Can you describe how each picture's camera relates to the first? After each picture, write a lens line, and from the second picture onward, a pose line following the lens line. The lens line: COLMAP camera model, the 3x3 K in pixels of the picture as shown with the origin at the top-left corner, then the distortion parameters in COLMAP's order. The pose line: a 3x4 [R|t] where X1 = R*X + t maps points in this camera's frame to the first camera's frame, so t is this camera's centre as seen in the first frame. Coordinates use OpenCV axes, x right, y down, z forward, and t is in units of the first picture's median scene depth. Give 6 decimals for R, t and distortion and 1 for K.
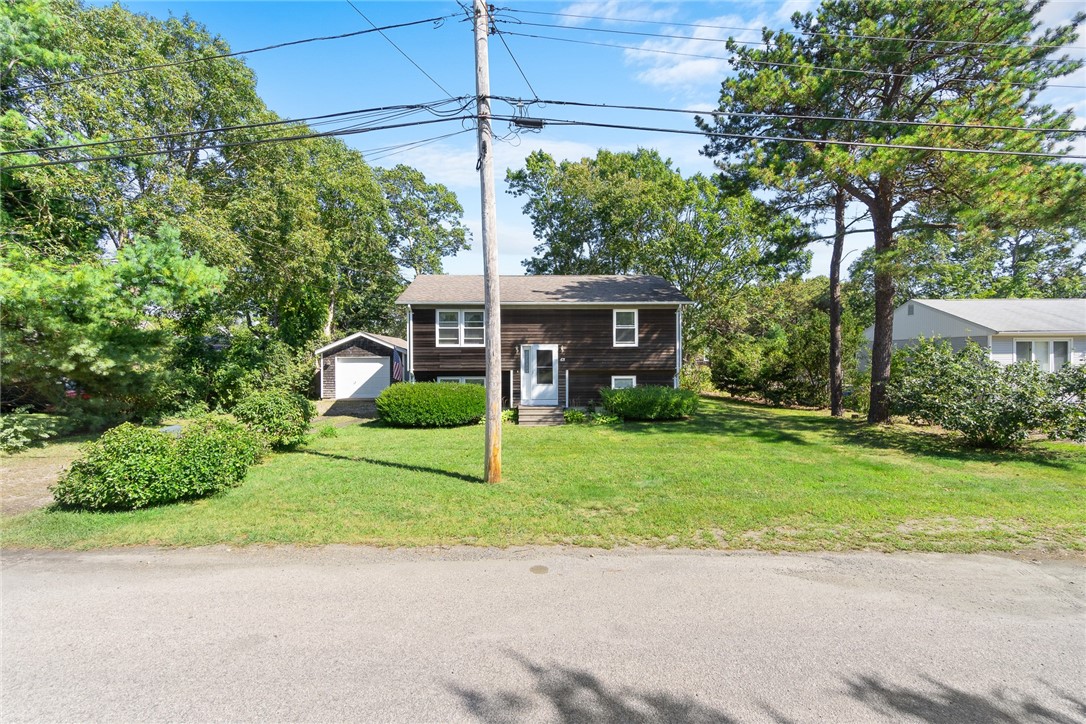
lens RADIAL K [[471.5, 0, 528.7], [0, 471.5, 353.8], [0, 0, 1]] dist [-0.003146, -0.000451]
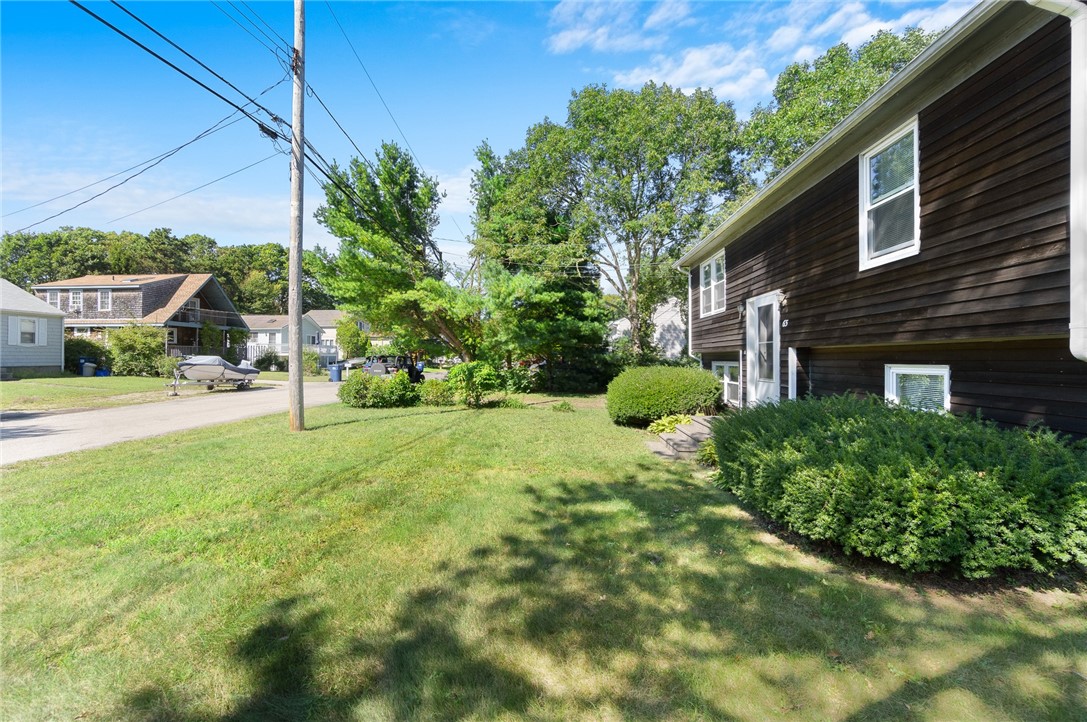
lens RADIAL K [[472.2, 0, 543.5], [0, 472.2, 361.0], [0, 0, 1]] dist [-0.000557, -0.000208]
pose [[-0.087359, 0.008492, -0.996141, 0.516174], [0.009551, 0.999925, 0.007687, 0.040971], [0.996131, -0.008843, -0.087433, 0.810977]]
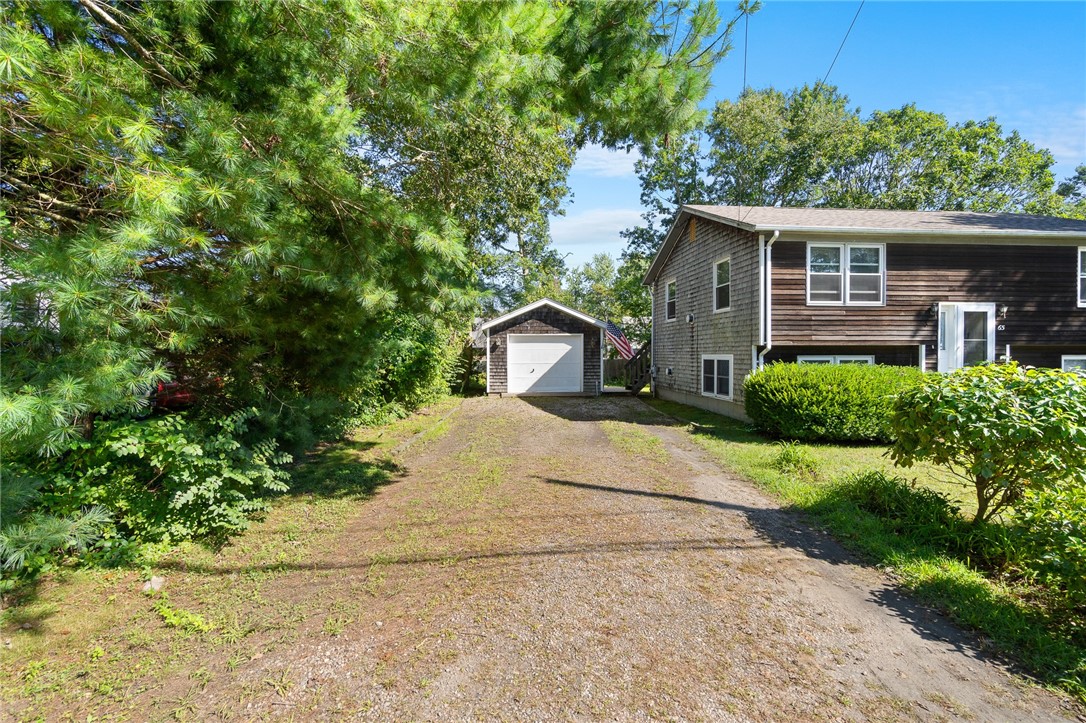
lens RADIAL K [[476.7, 0, 536.2], [0, 476.7, 357.5], [0, 0, 1]] dist [-0.000696, 0.000924]
pose [[0.999159, 0.001089, 0.040993, -0.550384], [-0.001735, 0.999875, 0.015719, 0.041605], [-0.040971, -0.015777, 0.999036, 0.404367]]
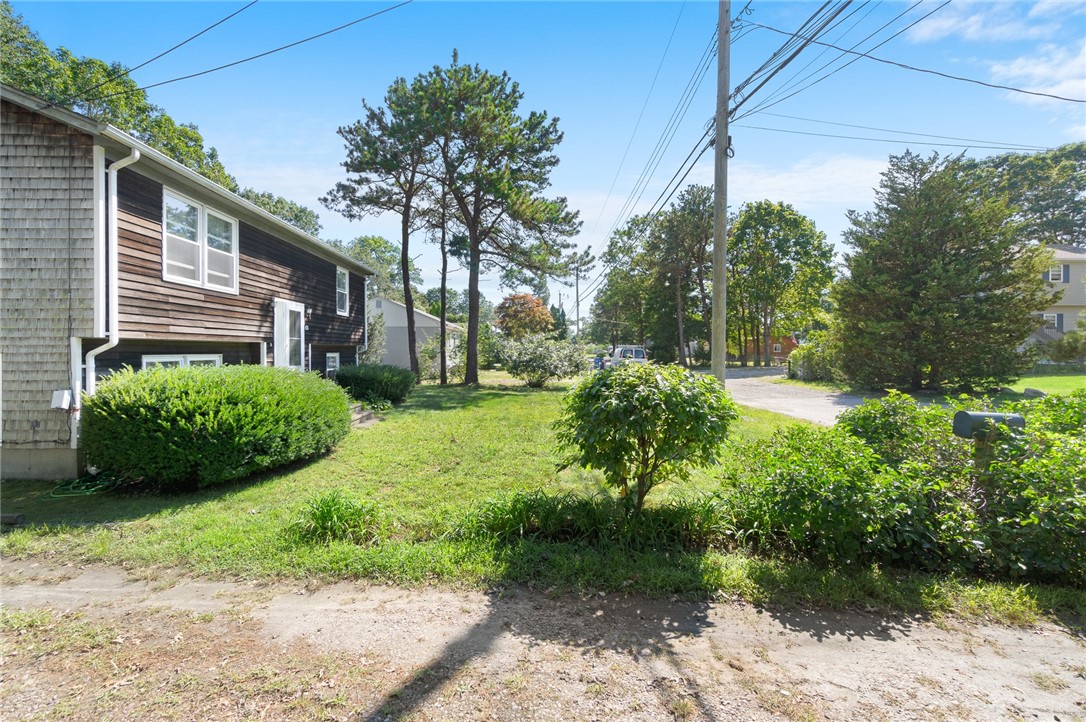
lens RADIAL K [[471.5, 0, 528.7], [0, 471.5, 352.8], [0, 0, 1]] dist [-0.003146, -0.000451]
pose [[0.027938, -0.002004, 0.999608, -0.573581], [-0.009680, 0.999951, 0.002275, 0.042413], [-0.999563, -0.009740, 0.027917, 0.665904]]
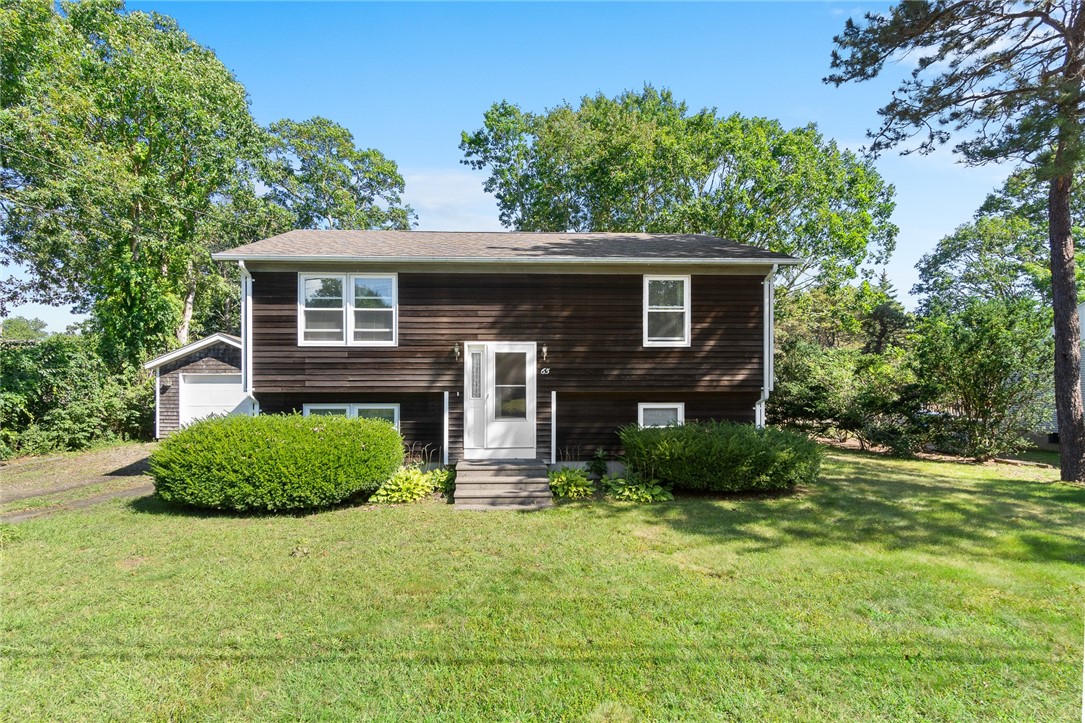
lens RADIAL K [[519.0, 0, 495.2], [0, 519.0, 384.2], [0, 0, 1]] dist [-0.000084, -0.000202]
pose [[0.999990, 0.002788, -0.003589, 0.019176], [-0.002779, 0.999993, 0.002447, 0.024706], [0.003595, -0.002437, 0.999991, 0.427950]]
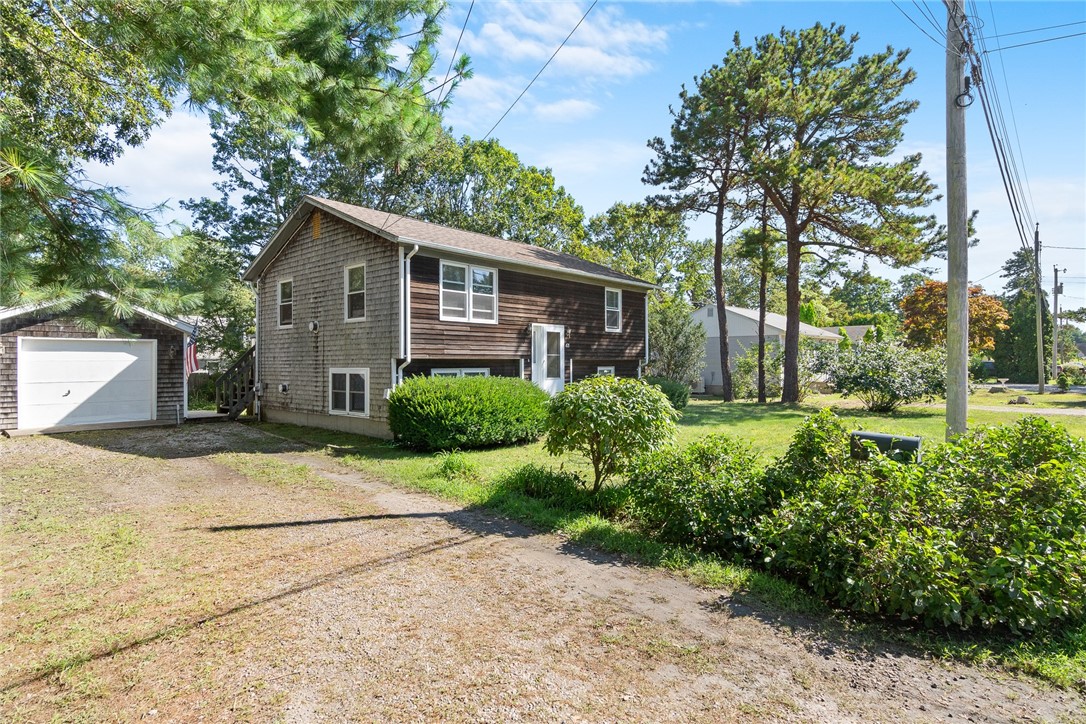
lens RADIAL K [[574.2, 0, 531.4], [0, 574.2, 358.7], [0, 0, 1]] dist [-0.003946, -0.001166]
pose [[0.698675, 0.006199, 0.715413, -0.635373], [-0.003888, 0.999981, -0.004867, 0.038281], [-0.715429, 0.000619, 0.698685, 0.383530]]
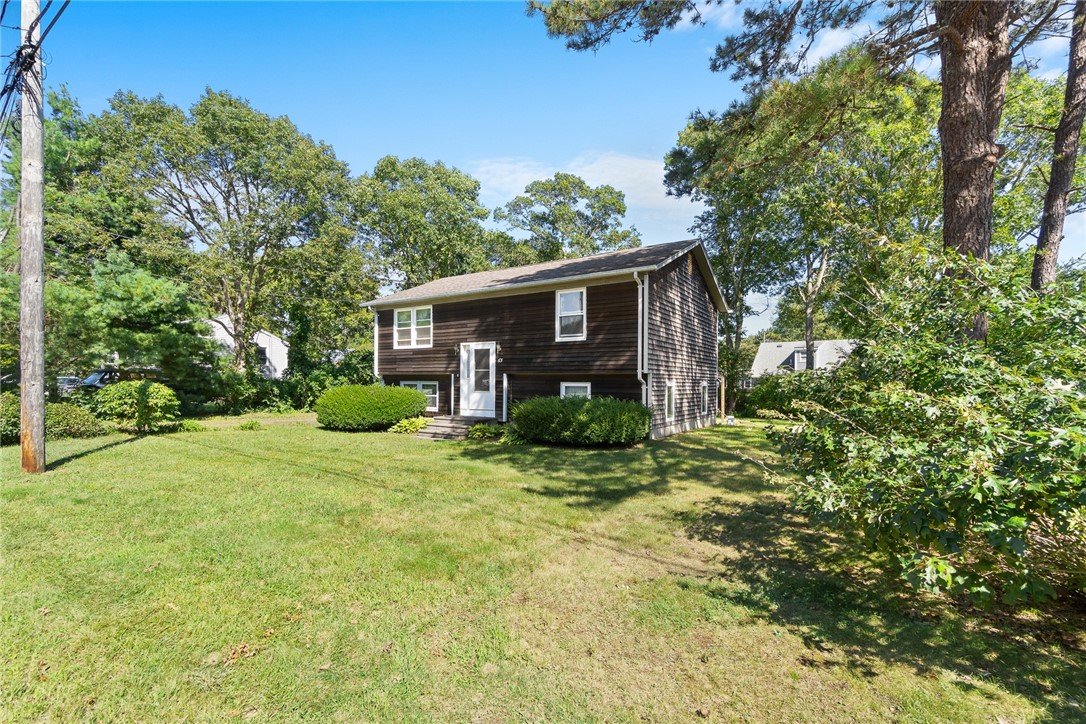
lens RADIAL K [[470.7, 0, 544.4], [0, 470.7, 380.4], [0, 0, 1]] dist [-0.000592, -0.000057]
pose [[0.816941, 0.008739, -0.576655, 0.583099], [-0.005874, 0.999959, 0.006833, 0.039329], [0.576691, -0.002195, 0.816959, 0.394836]]
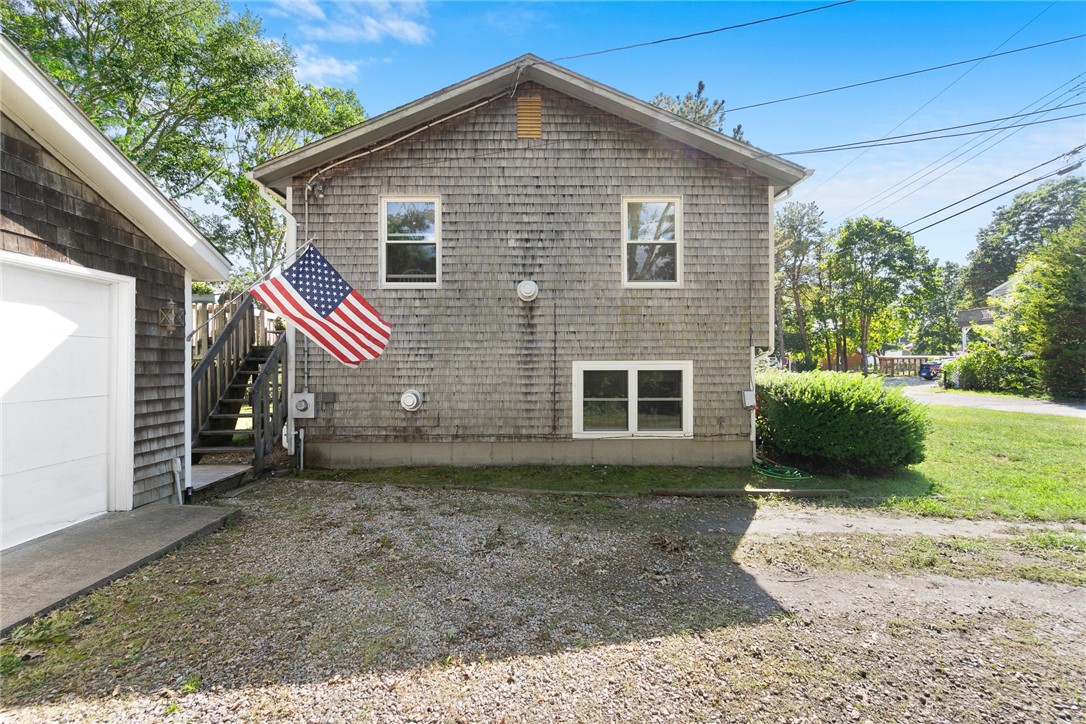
lens RADIAL K [[471.7, 0, 543.0], [0, 471.7, 362.0], [0, 0, 1]] dist [-0.000557, -0.000208]
pose [[0.023657, 0.008441, 0.999684, -0.650967], [-0.005002, 0.999953, -0.008325, 0.052425], [-0.999708, -0.004803, 0.023698, 1.161654]]
